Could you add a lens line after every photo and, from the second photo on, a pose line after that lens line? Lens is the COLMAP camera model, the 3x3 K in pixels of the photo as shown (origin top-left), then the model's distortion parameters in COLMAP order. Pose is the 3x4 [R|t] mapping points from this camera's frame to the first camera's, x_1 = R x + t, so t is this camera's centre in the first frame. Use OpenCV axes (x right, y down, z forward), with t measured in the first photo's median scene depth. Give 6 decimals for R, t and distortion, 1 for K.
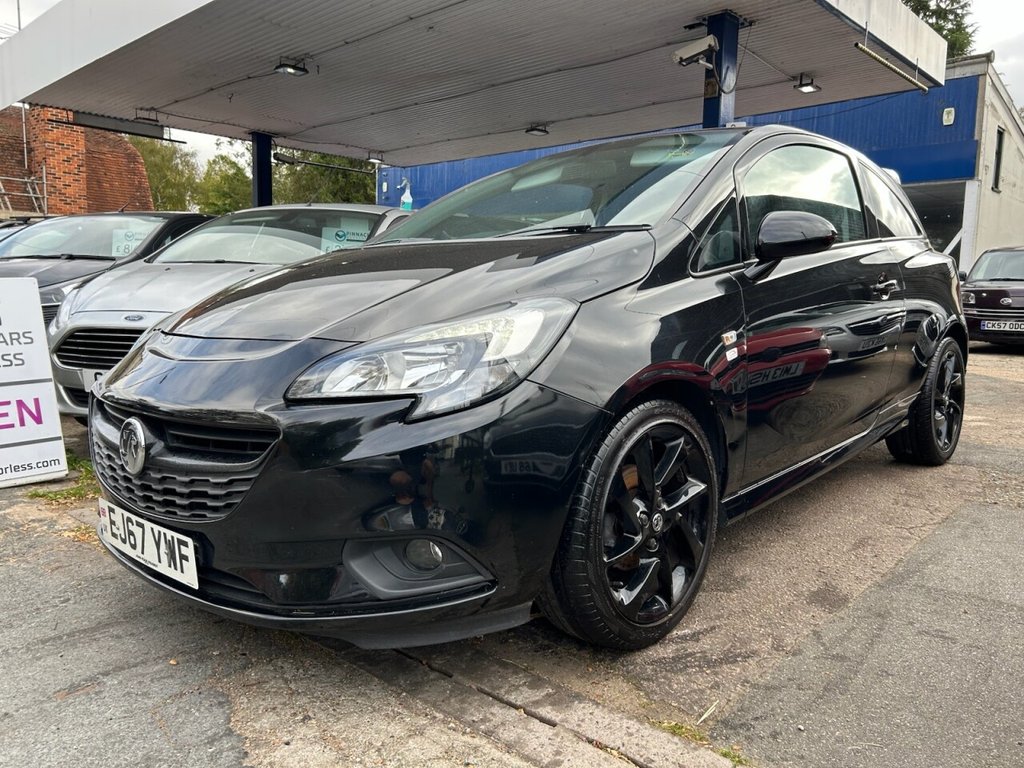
lens RADIAL K [[768.5, 0, 504.2], [0, 768.5, 368.6], [0, 0, 1]] dist [0.046517, -0.054187]
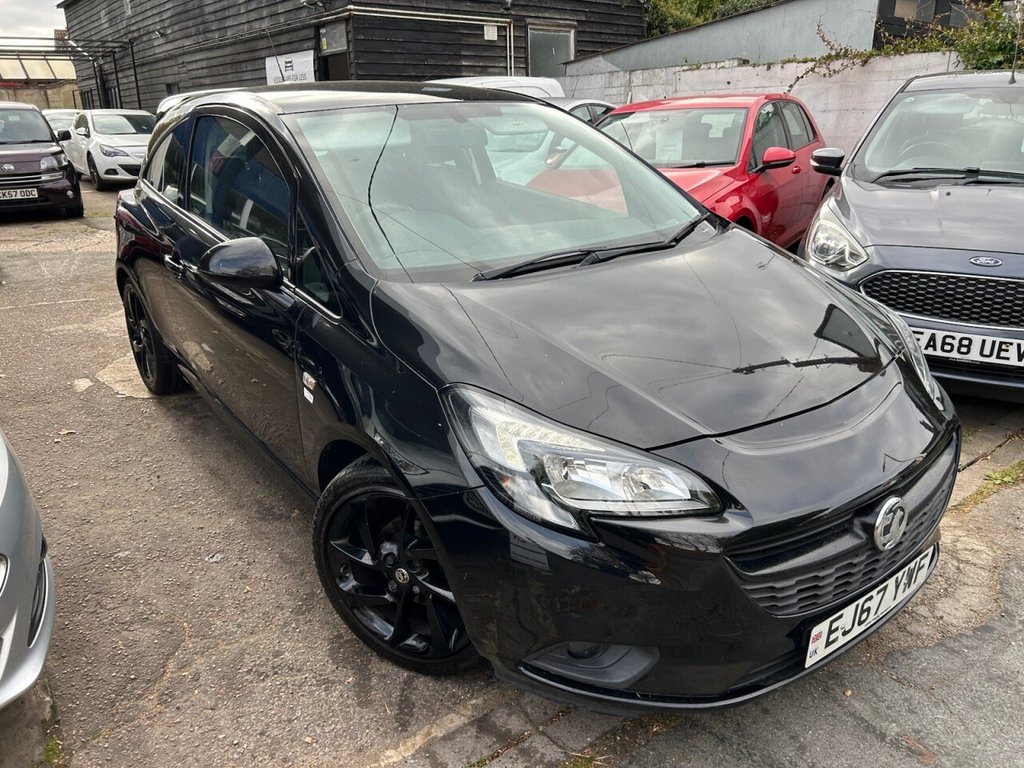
lens RADIAL K [[768.5, 0, 504.2], [0, 768.5, 368.6], [0, 0, 1]] dist [0.046517, -0.054187]
pose [[0.181269, -0.311352, 0.932846, -1.360761], [0.105632, 0.949237, 0.296297, -0.410979], [-0.977744, 0.044829, 0.204956, 1.210760]]
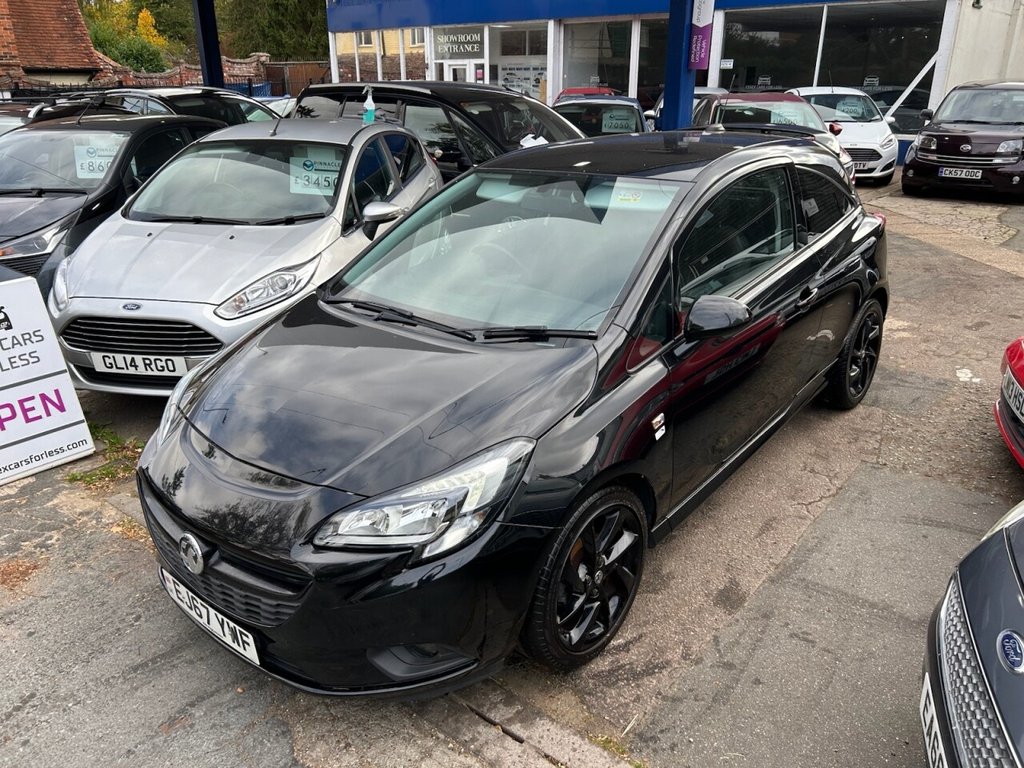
lens RADIAL K [[768.5, 0, 504.2], [0, 768.5, 368.6], [0, 0, 1]] dist [0.046517, -0.054187]
pose [[0.998872, -0.035056, 0.032043, 0.008077], [0.025686, 0.966238, 0.256368, -0.488544], [-0.039948, -0.255256, 0.966048, -0.174871]]
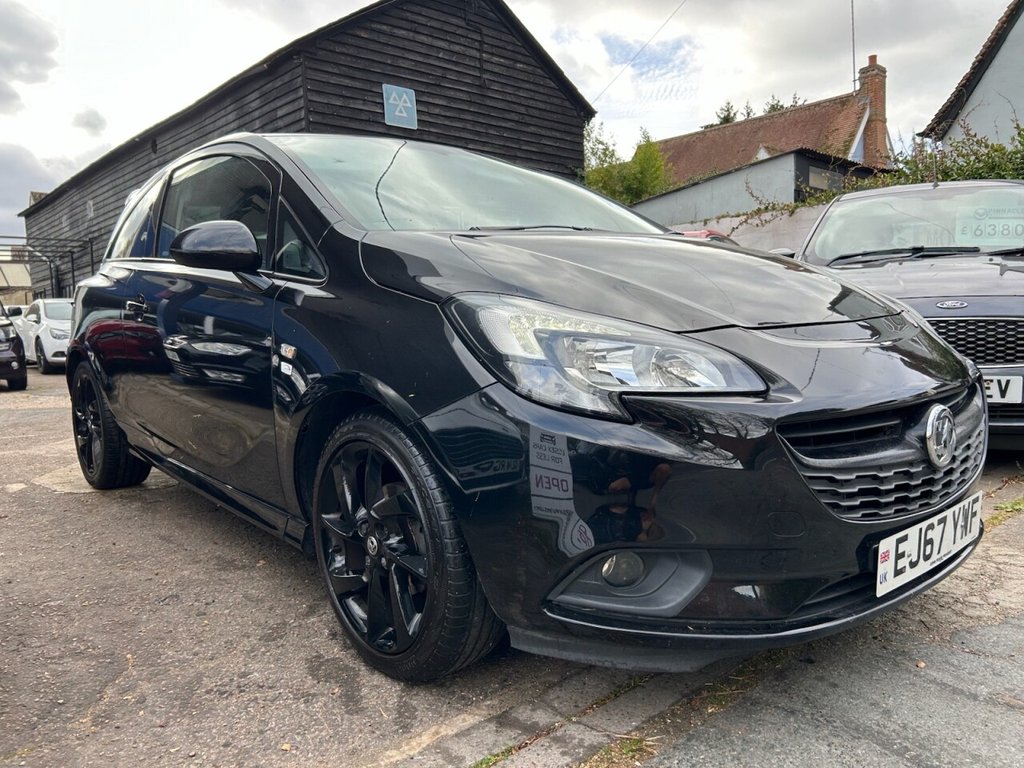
lens RADIAL K [[771.1, 0, 513.1], [0, 771.1, 366.0], [0, 0, 1]] dist [0.047592, -0.054670]
pose [[0.105265, -0.072699, 0.991783, -1.360505], [0.132150, 0.989502, 0.058506, -0.094037], [-0.985624, 0.124905, 0.113768, 1.313766]]
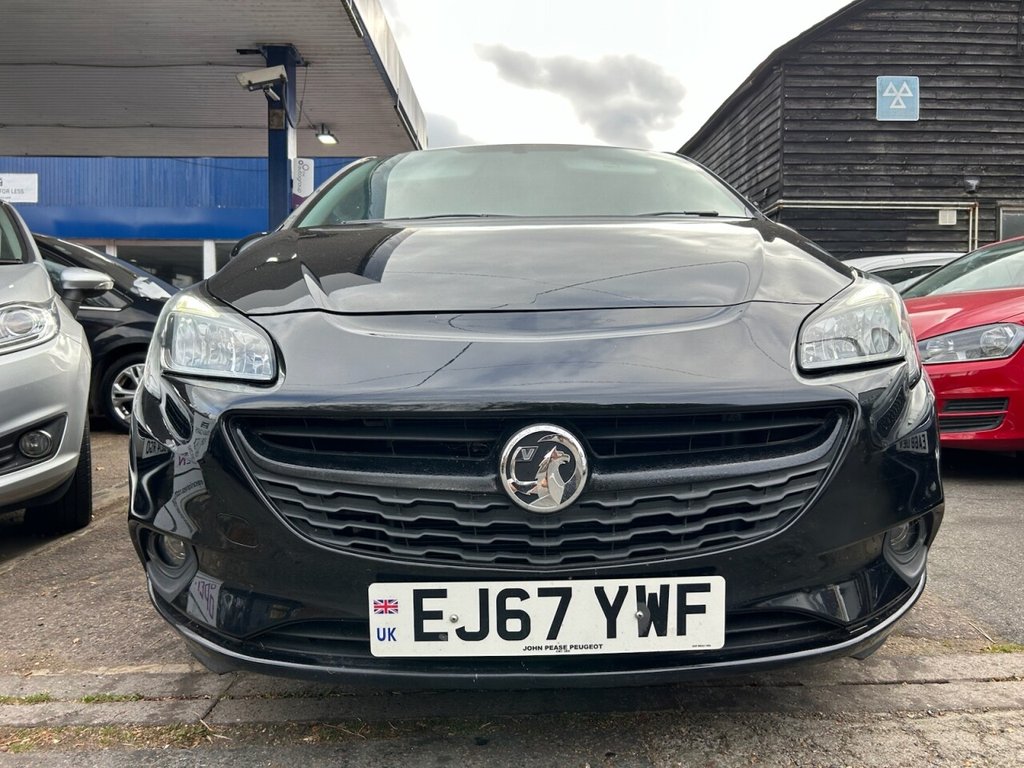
lens RADIAL K [[768.5, 0, 504.2], [0, 768.5, 368.6], [0, 0, 1]] dist [0.046517, -0.054187]
pose [[0.726657, -0.027232, 0.686461, -0.890967], [0.073094, 0.996607, -0.037838, 0.038592], [-0.683101, 0.077672, 0.726181, 0.530923]]
